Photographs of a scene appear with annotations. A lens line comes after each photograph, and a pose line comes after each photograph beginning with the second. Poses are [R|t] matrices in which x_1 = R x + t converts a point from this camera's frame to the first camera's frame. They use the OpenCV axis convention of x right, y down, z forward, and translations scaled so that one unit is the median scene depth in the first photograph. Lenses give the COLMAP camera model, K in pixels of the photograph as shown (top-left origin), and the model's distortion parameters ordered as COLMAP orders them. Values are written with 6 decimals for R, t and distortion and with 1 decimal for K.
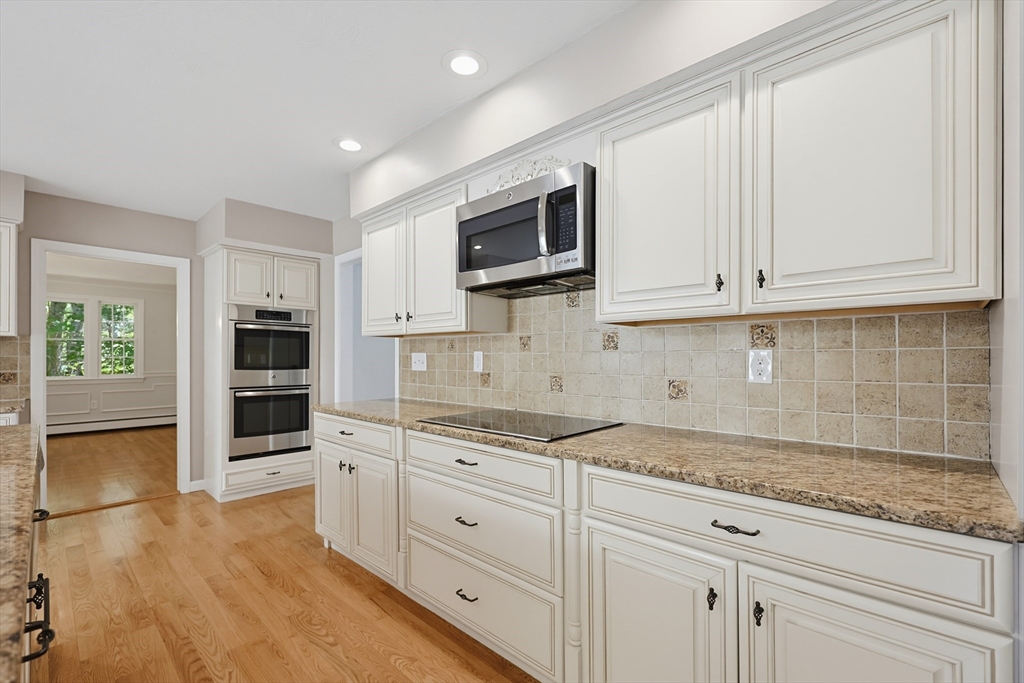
lens RADIAL K [[445.2, 0, 518.6], [0, 445.2, 356.8], [0, 0, 1]] dist [0.000392, 0.001153]
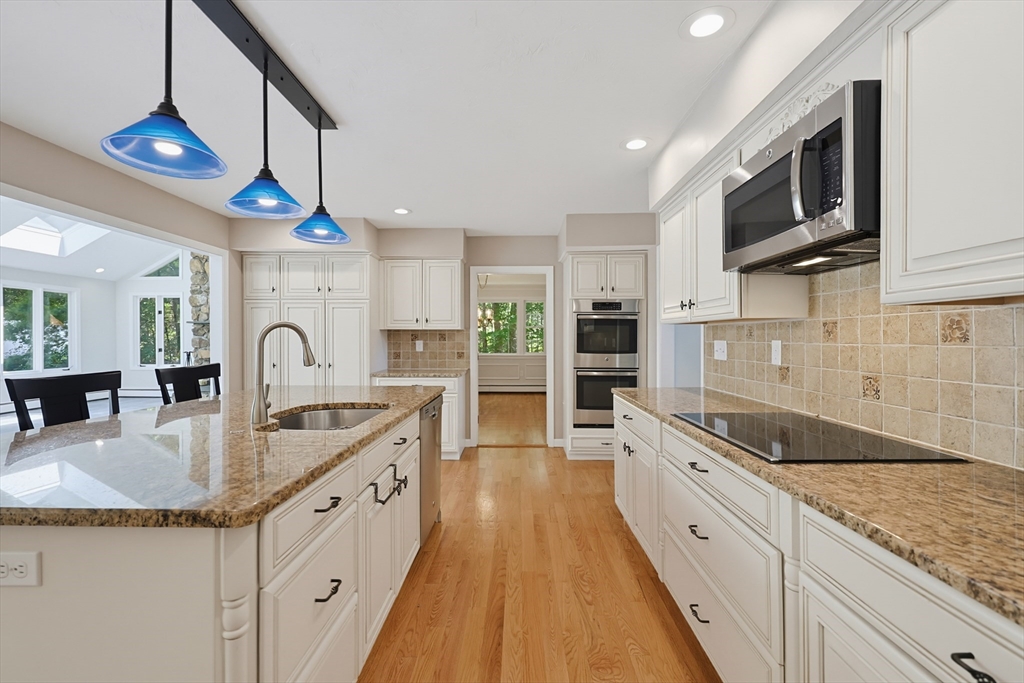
lens RADIAL K [[445.2, 0, 509.3], [0, 445.2, 339.2], [0, 0, 1]] dist [0.000392, 0.001153]
pose [[0.663693, 0.002233, -0.748002, 0.222071], [0.000912, 0.999992, 0.003795, -0.019789], [0.748005, -0.003201, 0.663686, 0.079686]]
